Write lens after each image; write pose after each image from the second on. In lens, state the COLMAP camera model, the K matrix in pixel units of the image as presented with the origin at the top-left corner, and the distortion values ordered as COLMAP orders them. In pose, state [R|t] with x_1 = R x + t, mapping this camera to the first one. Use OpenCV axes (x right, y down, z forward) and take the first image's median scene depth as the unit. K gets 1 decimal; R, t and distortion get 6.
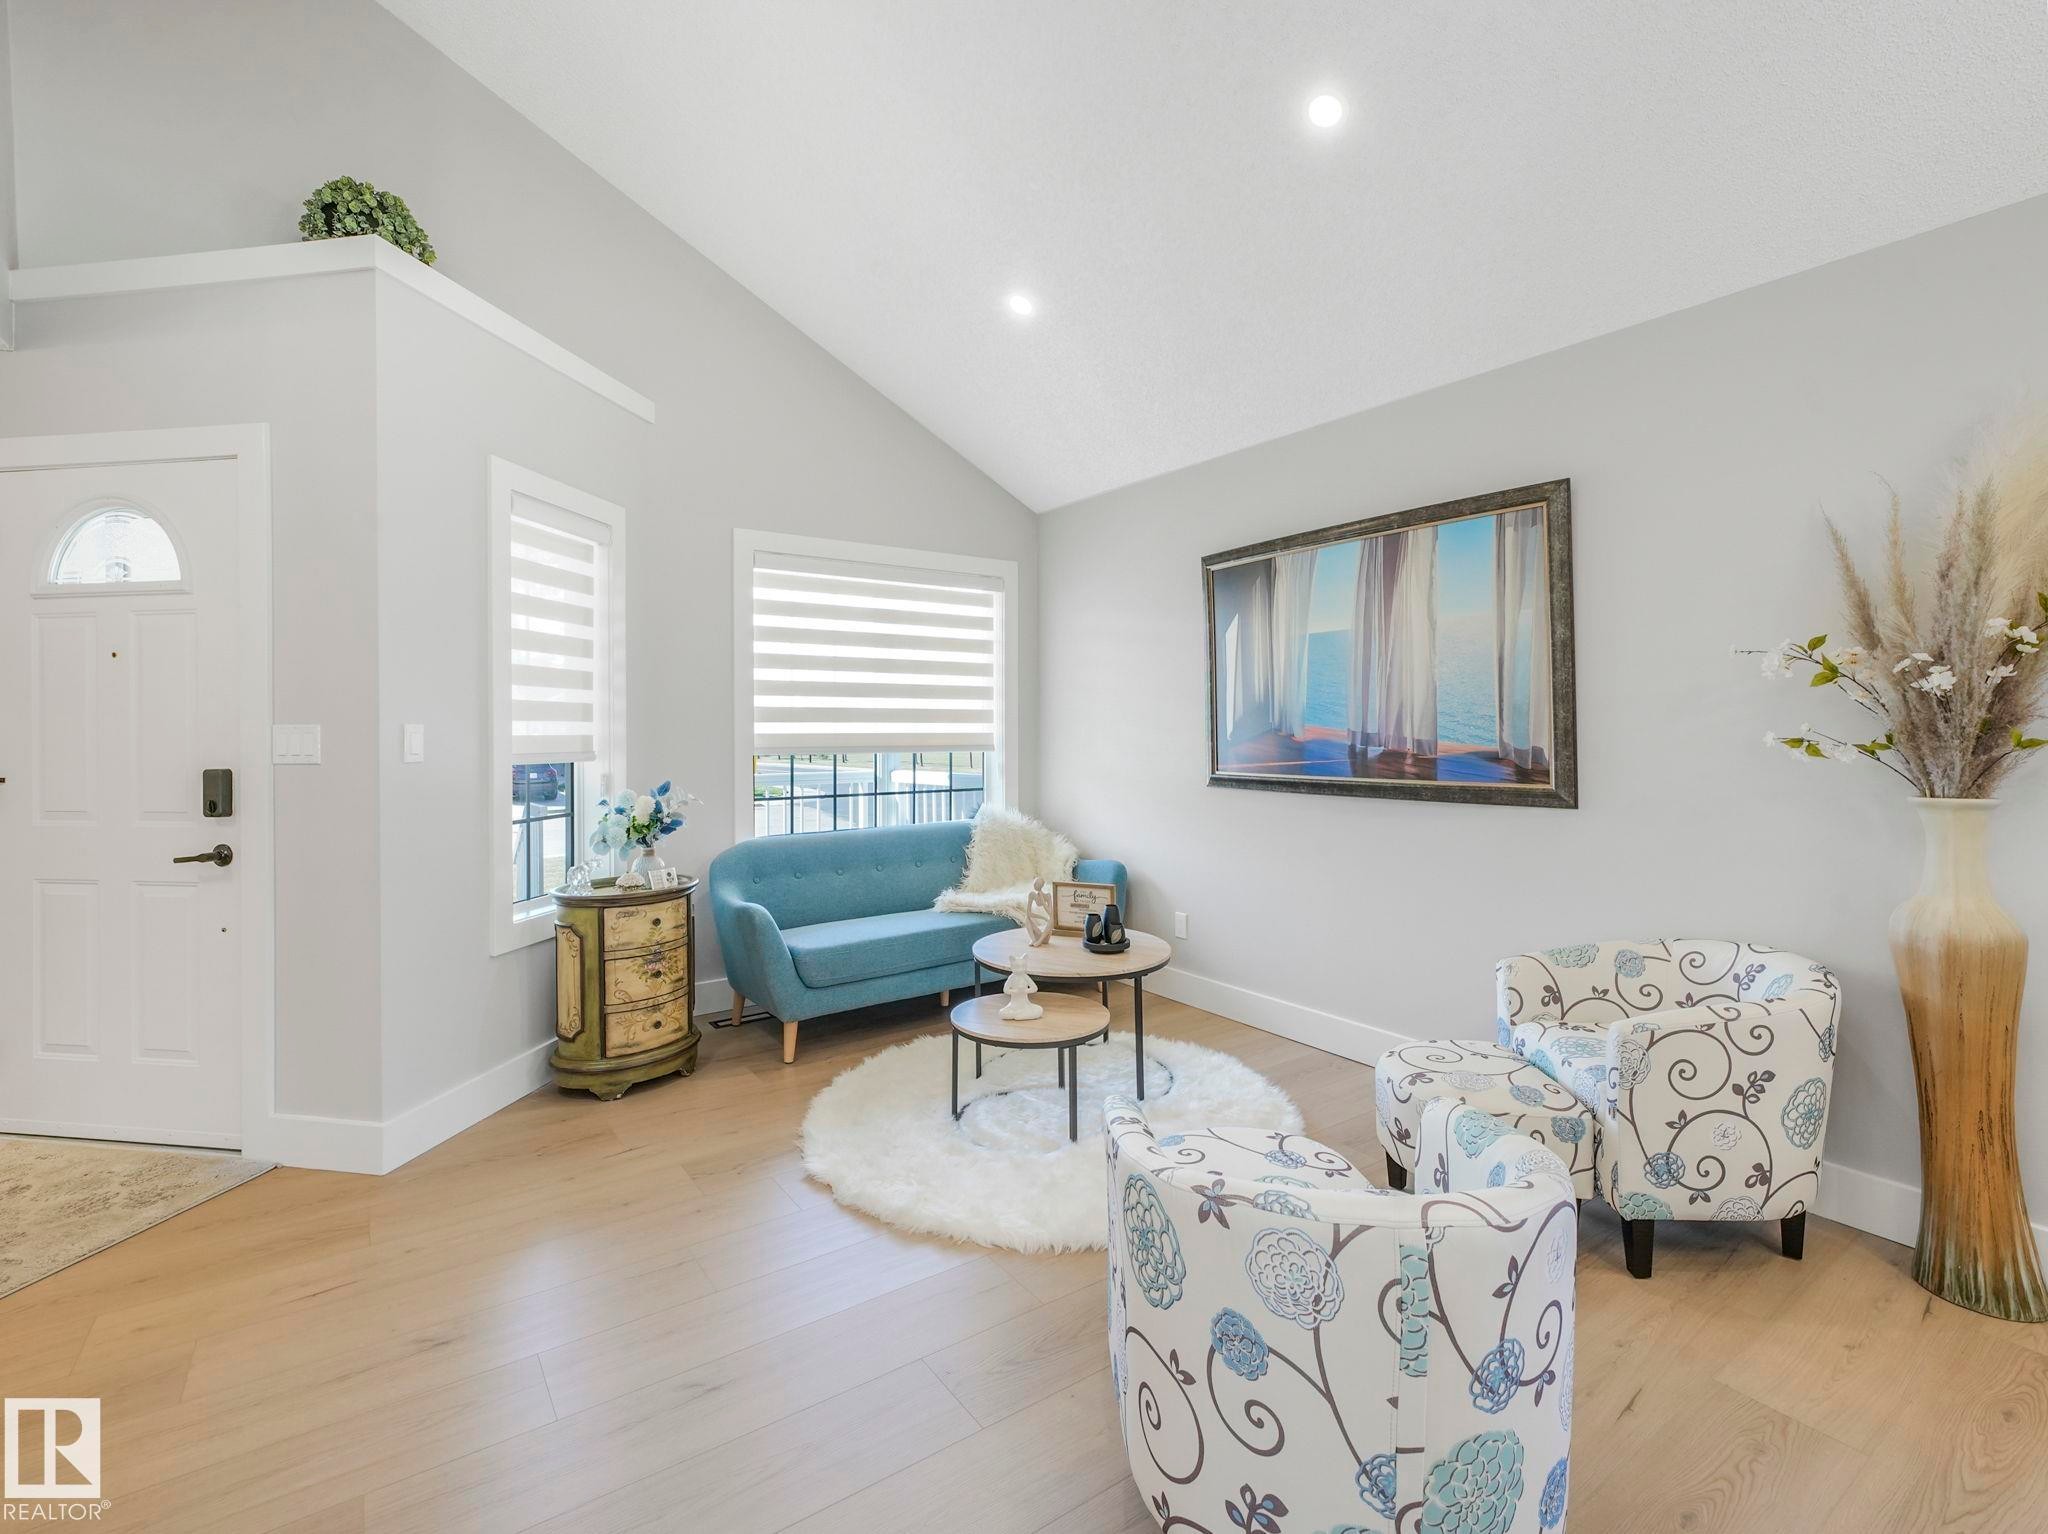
lens RADIAL K [[954.8, 0, 987.5], [0, 954.8, 731.5], [0, 0, 1]] dist [-0.034767, 0.004230]
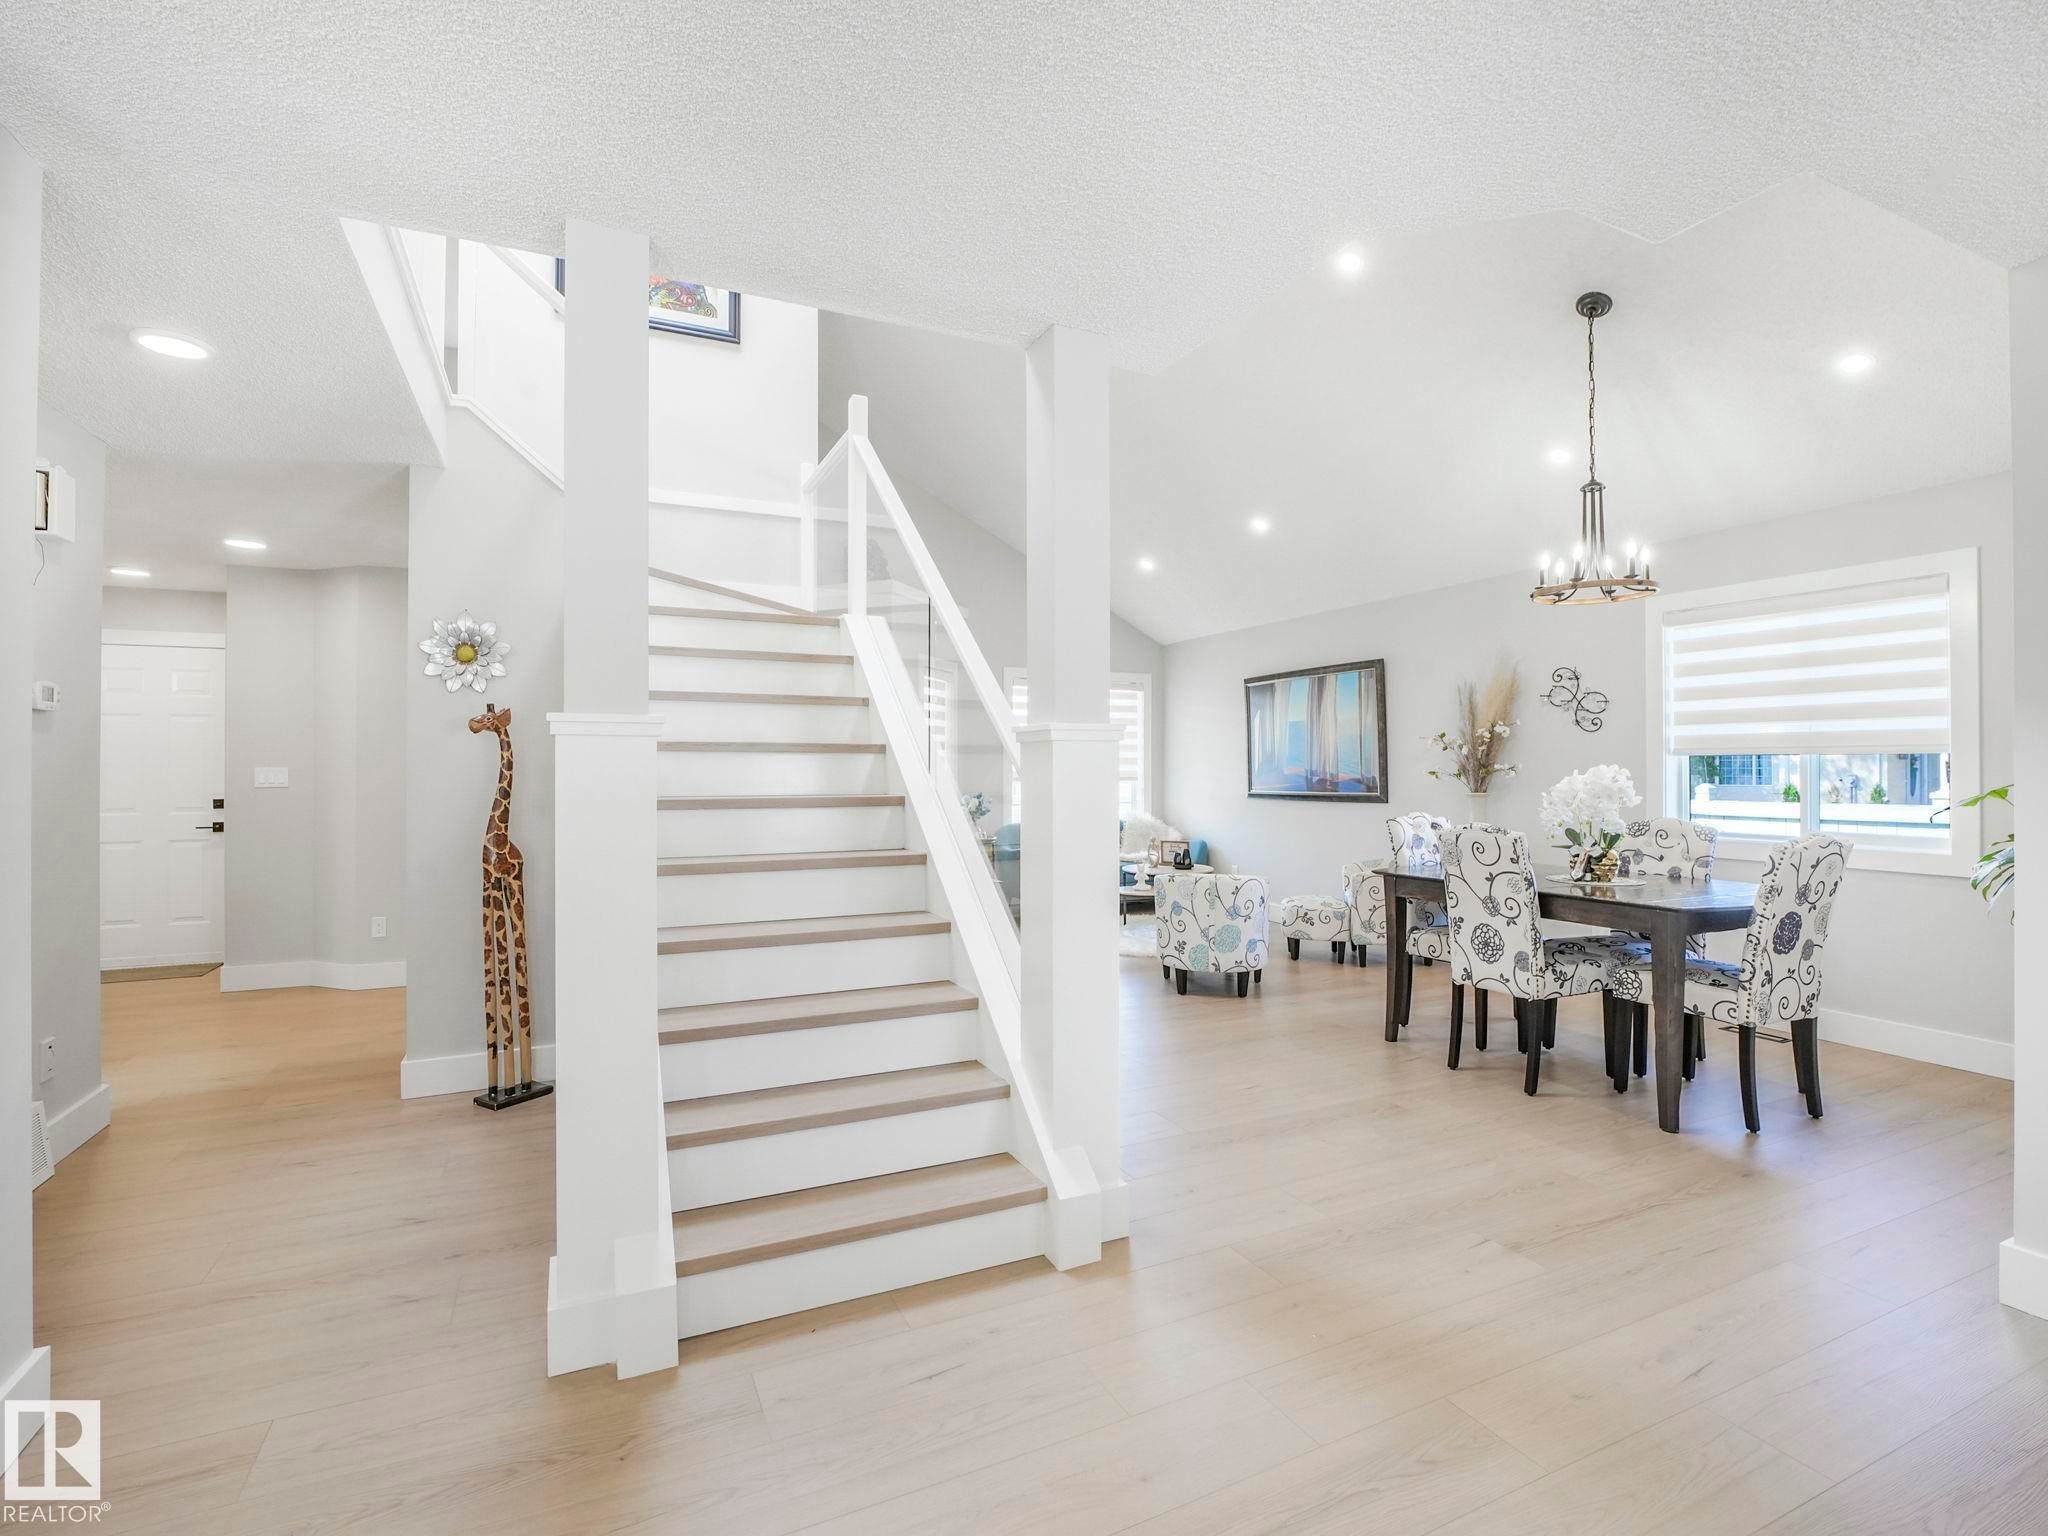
lens RADIAL K [[954.8, 0, 1008.7], [0, 954.8, 761.8], [0, 0, 1]] dist [-0.034767, 0.004230]
pose [[0.988805, -0.000762, -0.149210, 0.082920], [-0.000955, 0.999934, -0.011433, 0.011931], [0.149208, 0.011448, 0.988739, -1.846630]]
